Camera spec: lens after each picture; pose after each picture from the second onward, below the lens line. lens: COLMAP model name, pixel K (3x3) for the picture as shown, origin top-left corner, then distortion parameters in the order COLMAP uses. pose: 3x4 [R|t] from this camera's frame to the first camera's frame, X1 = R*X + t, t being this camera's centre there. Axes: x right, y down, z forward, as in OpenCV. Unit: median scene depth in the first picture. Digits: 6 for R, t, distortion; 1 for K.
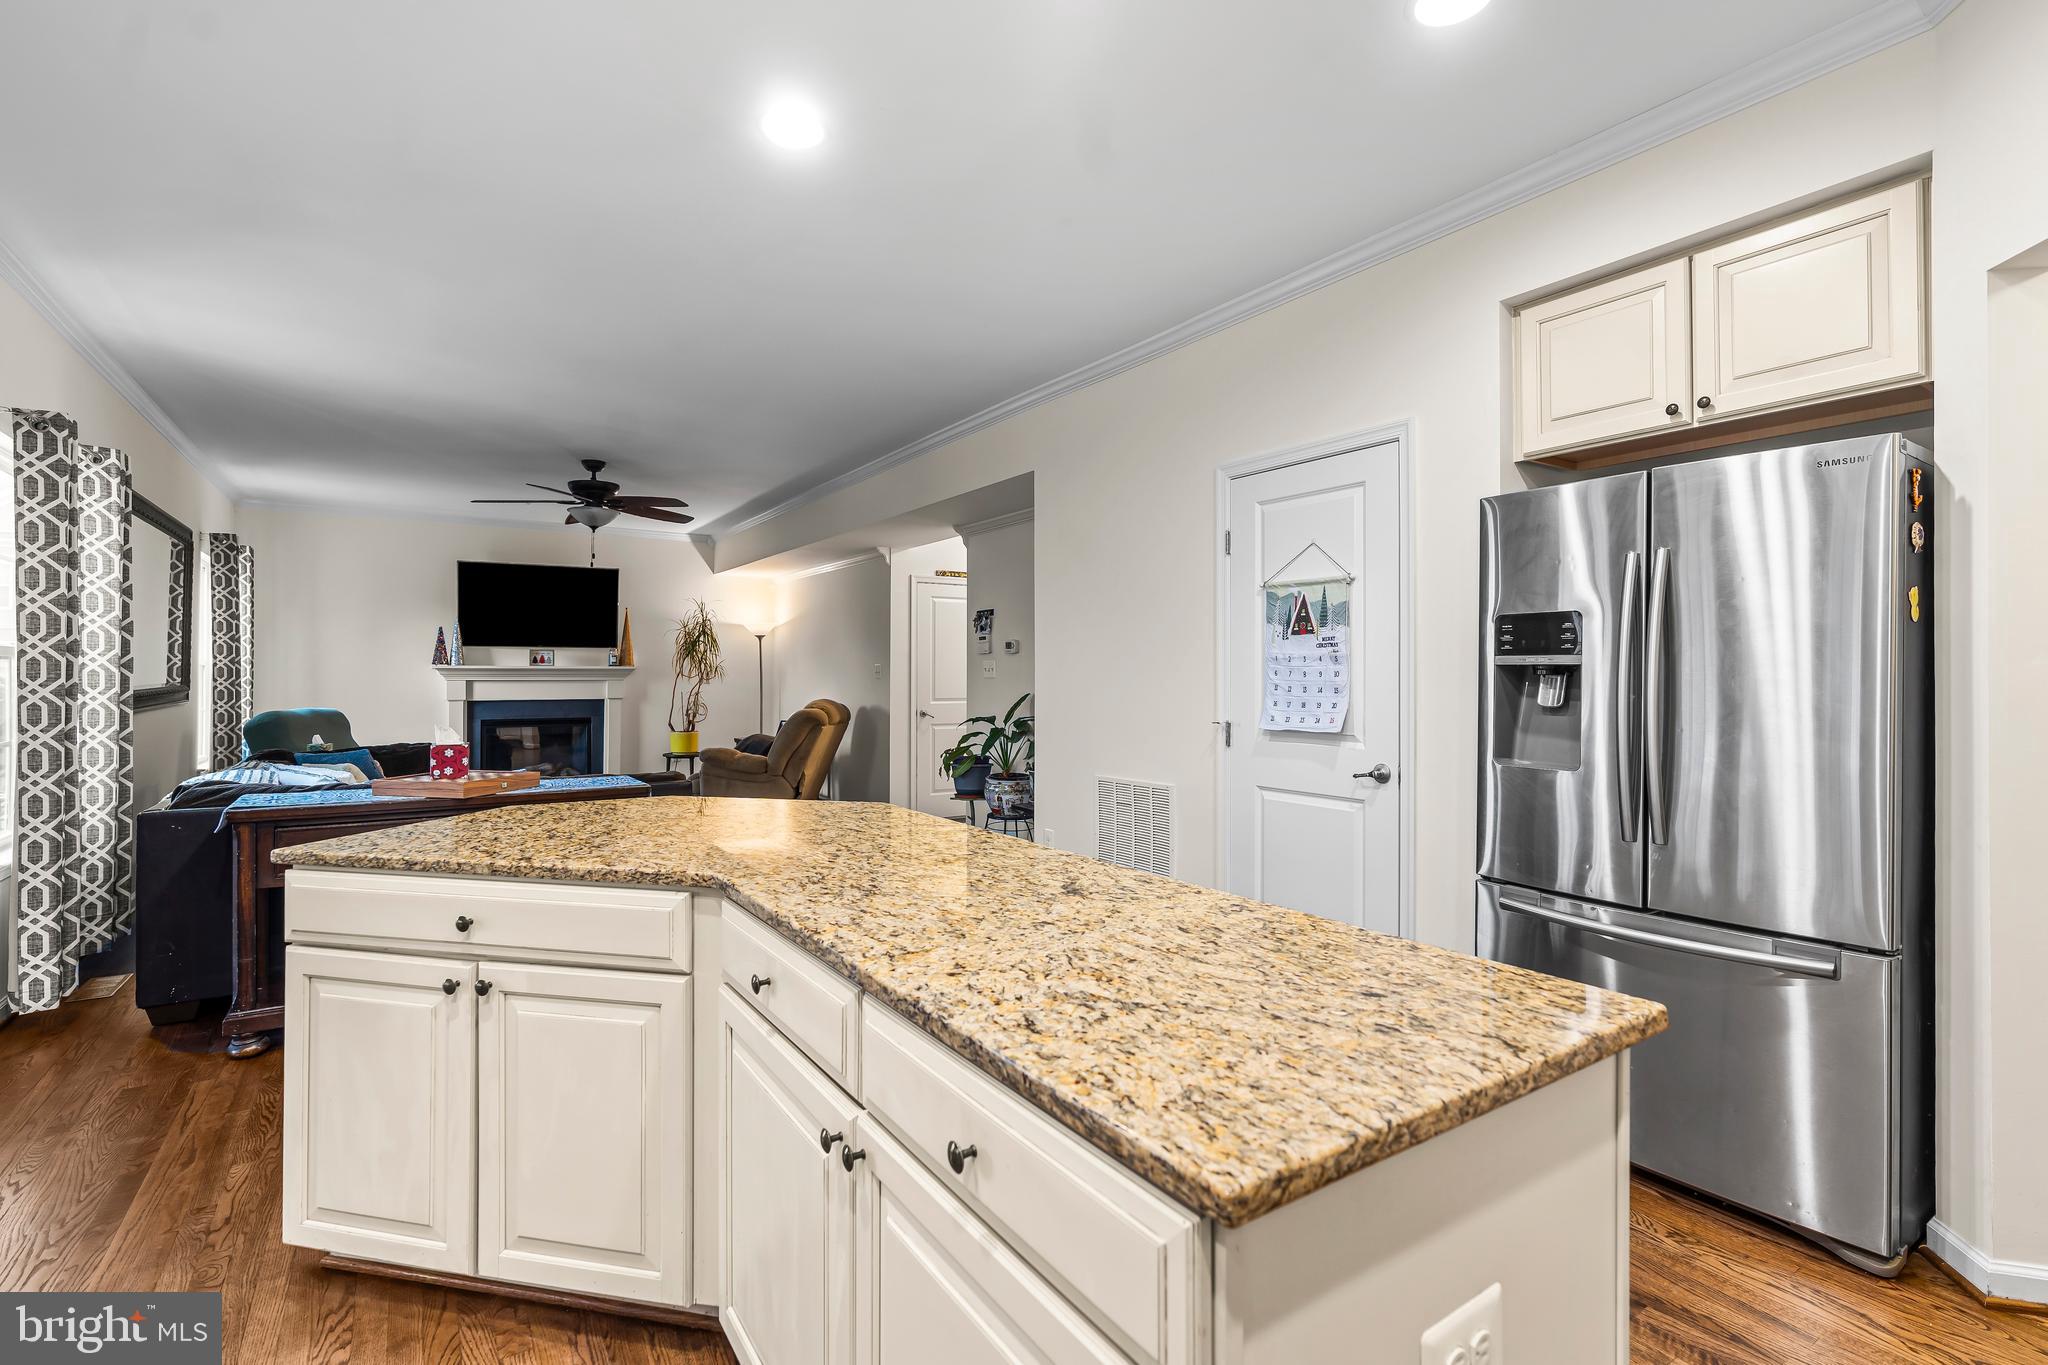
lens RADIAL K [[932.5, 0, 1021.0], [0, 932.5, 666.4], [0, 0, 1]] dist [-0.009218, 0.004706]
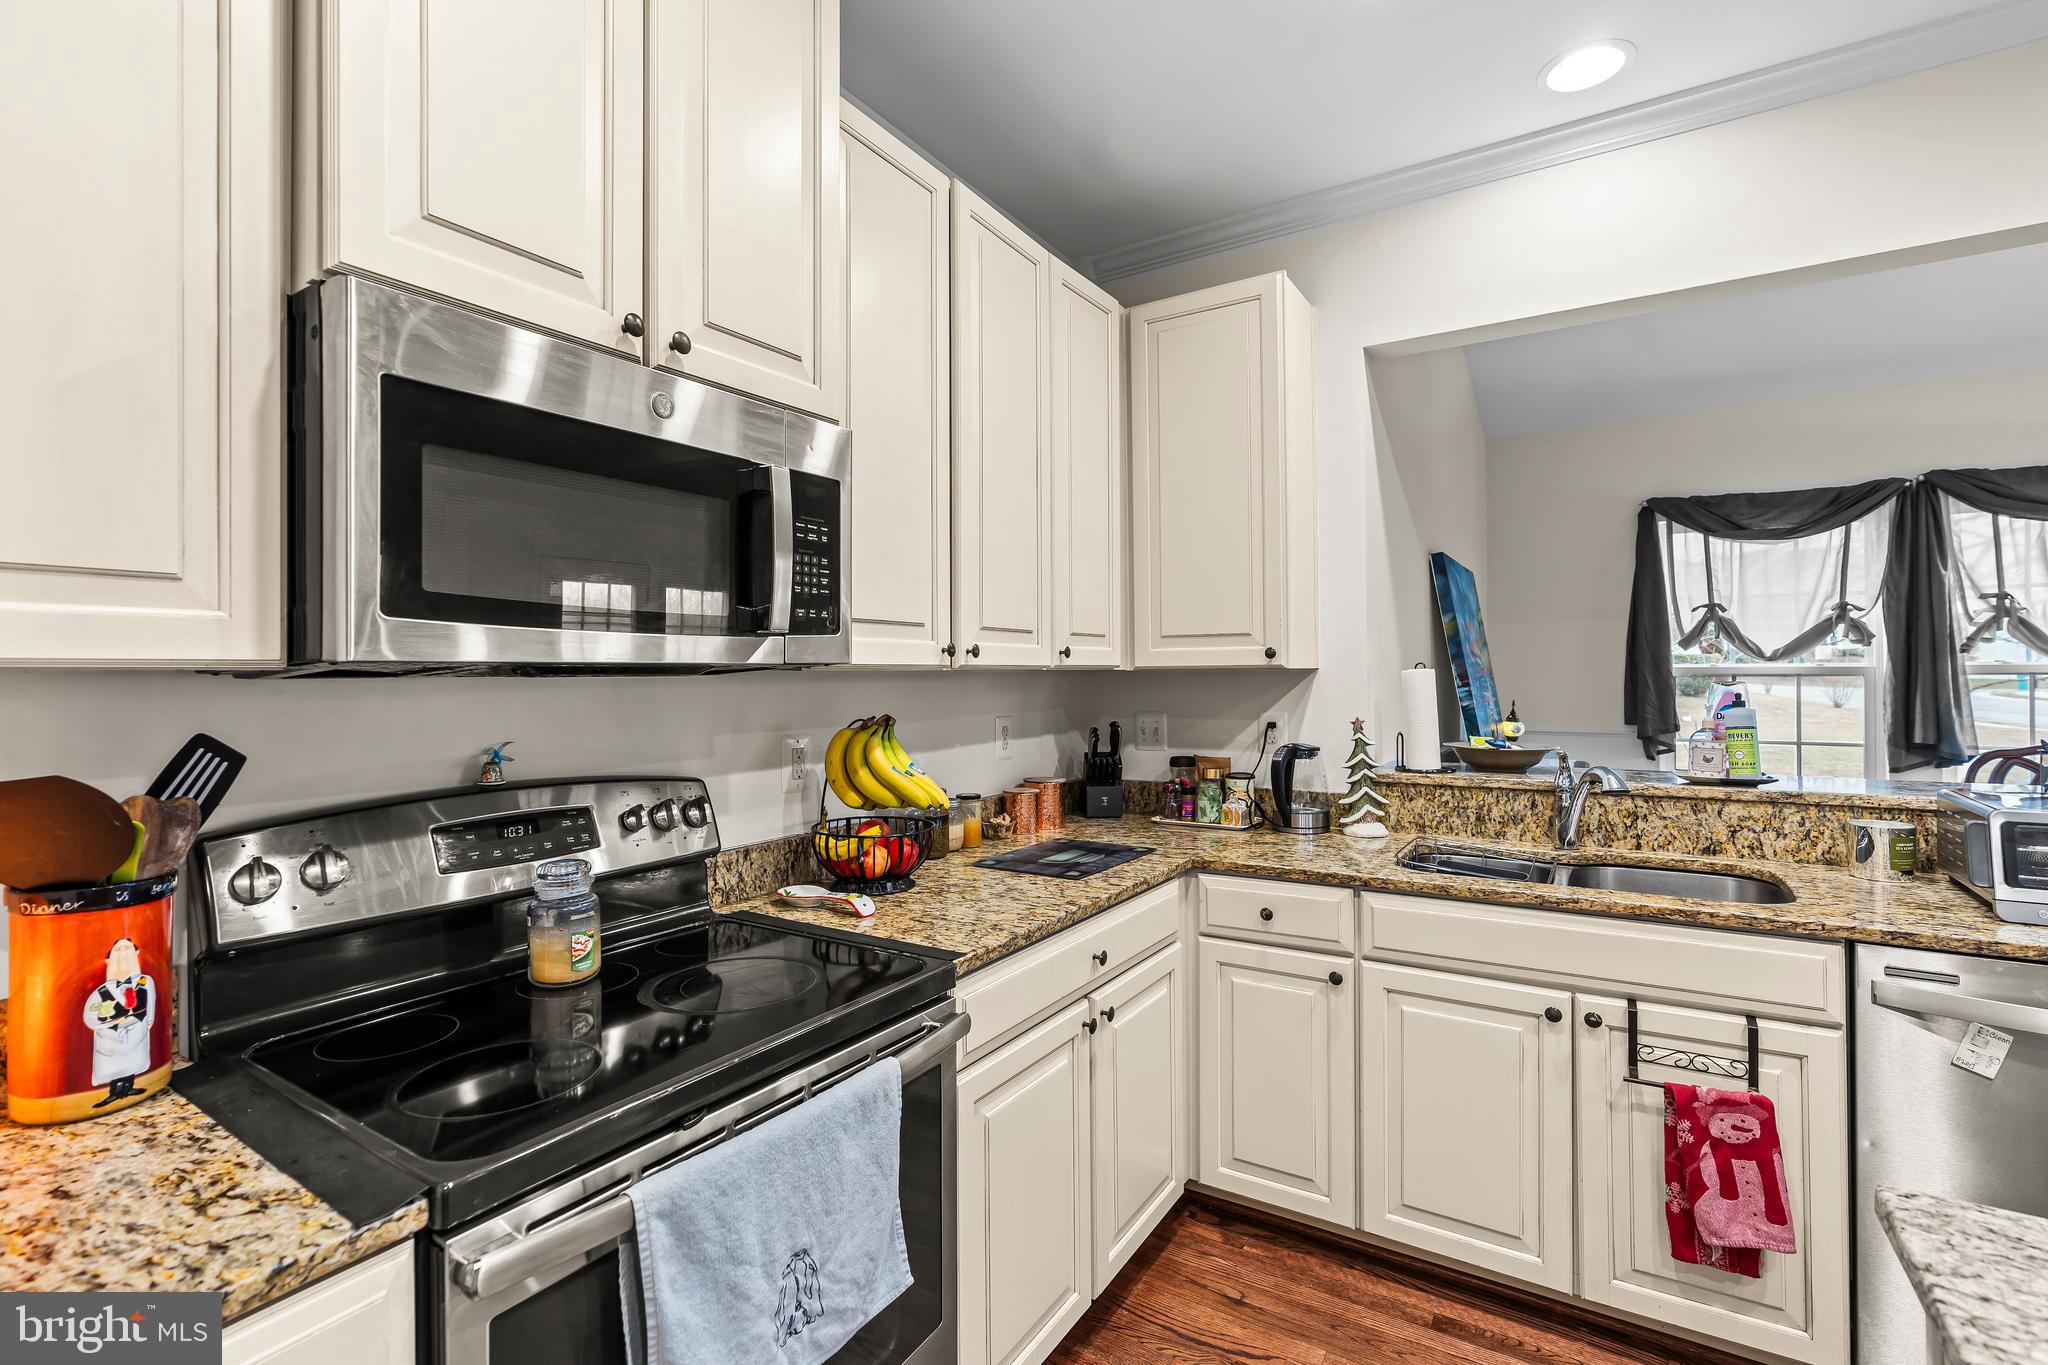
lens RADIAL K [[932.5, 0, 1023.4], [0, 932.5, 670.5], [0, 0, 1]] dist [-0.009218, 0.004706]
pose [[-0.911088, 0.002789, -0.412203, 0.367832], [0.010070, 0.999829, -0.015492, -0.027186], [0.412089, -0.018265, -0.910960, 0.343342]]
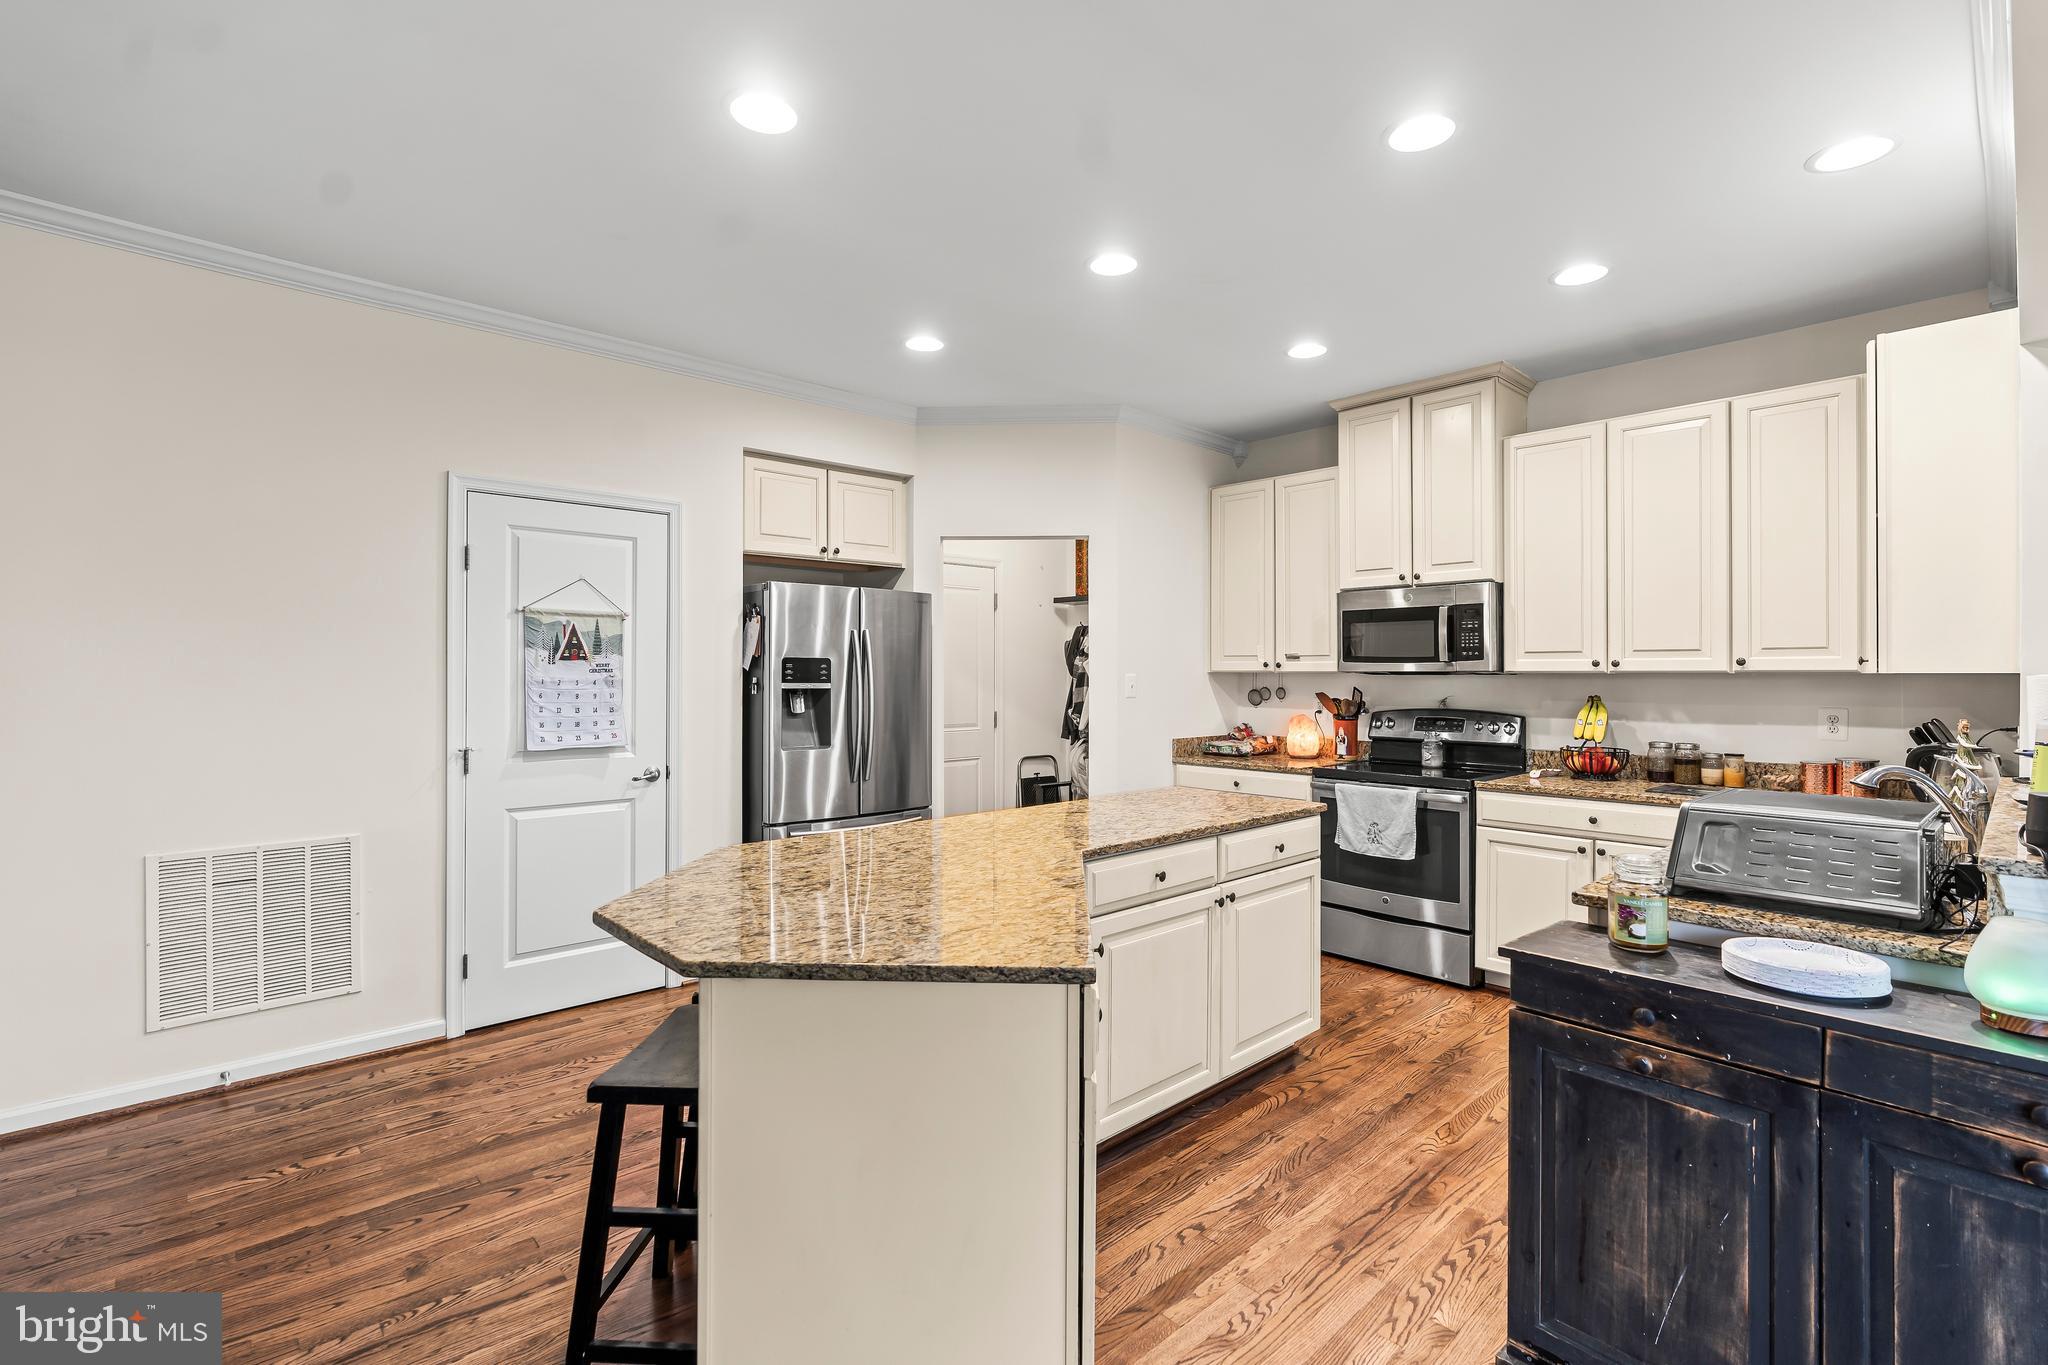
lens RADIAL K [[932.5, 0, 1033.7], [0, 932.5, 676.8], [0, 0, 1]] dist [-0.009218, 0.004706]
pose [[-0.167553, -0.005287, 0.985849, -0.950195], [-0.012748, 0.999914, 0.003196, -0.027432], [-0.985781, -0.012032, -0.167606, 0.708144]]
